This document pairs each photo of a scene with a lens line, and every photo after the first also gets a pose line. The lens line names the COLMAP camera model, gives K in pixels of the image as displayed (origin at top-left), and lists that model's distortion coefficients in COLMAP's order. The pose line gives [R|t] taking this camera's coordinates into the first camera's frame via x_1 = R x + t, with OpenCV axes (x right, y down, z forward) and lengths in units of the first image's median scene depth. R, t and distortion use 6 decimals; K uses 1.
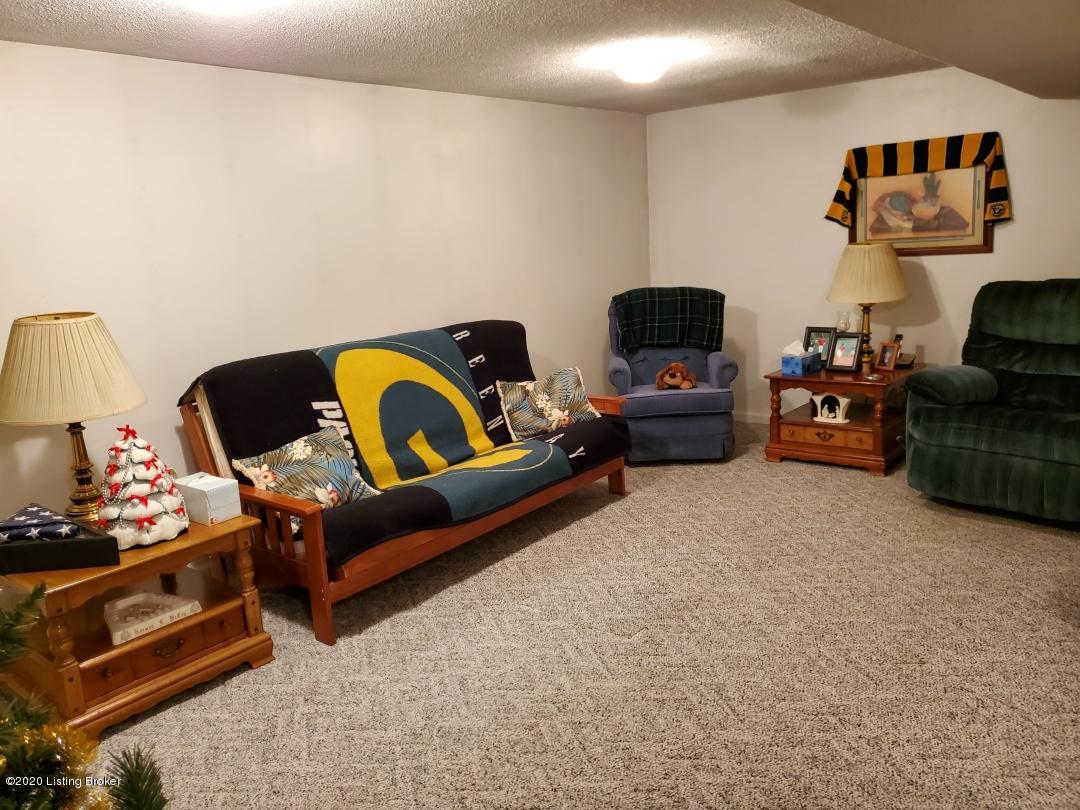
lens RADIAL K [[851.3, 0, 540.0], [0, 851.3, 405.0], [0, 0, 1]] dist [0.006400, 0.007672]
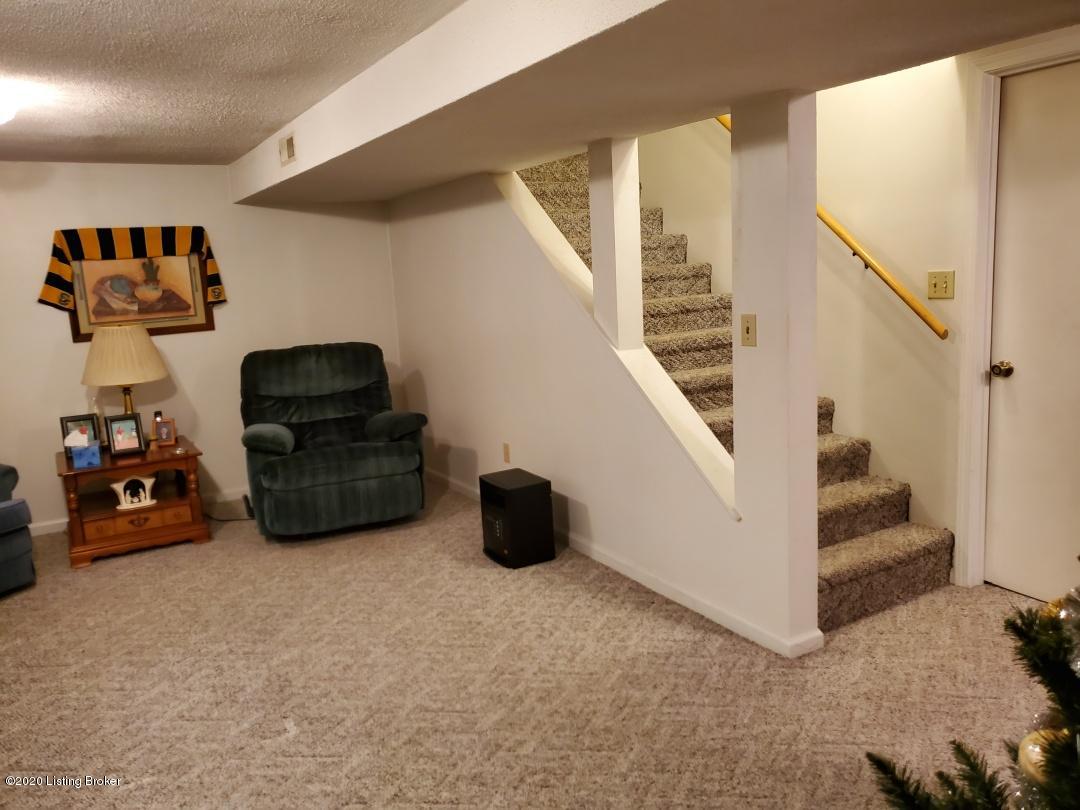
lens RADIAL K [[829.2, 0, 539.5], [0, 829.2, 389.0], [0, 0, 1]] dist [0.058283, 0.006702]
pose [[0.368396, -0.102653, 0.923984, -0.359382], [0.222615, 0.974711, 0.019531, -0.027129], [-0.902622, 0.198498, 0.381932, 0.200592]]
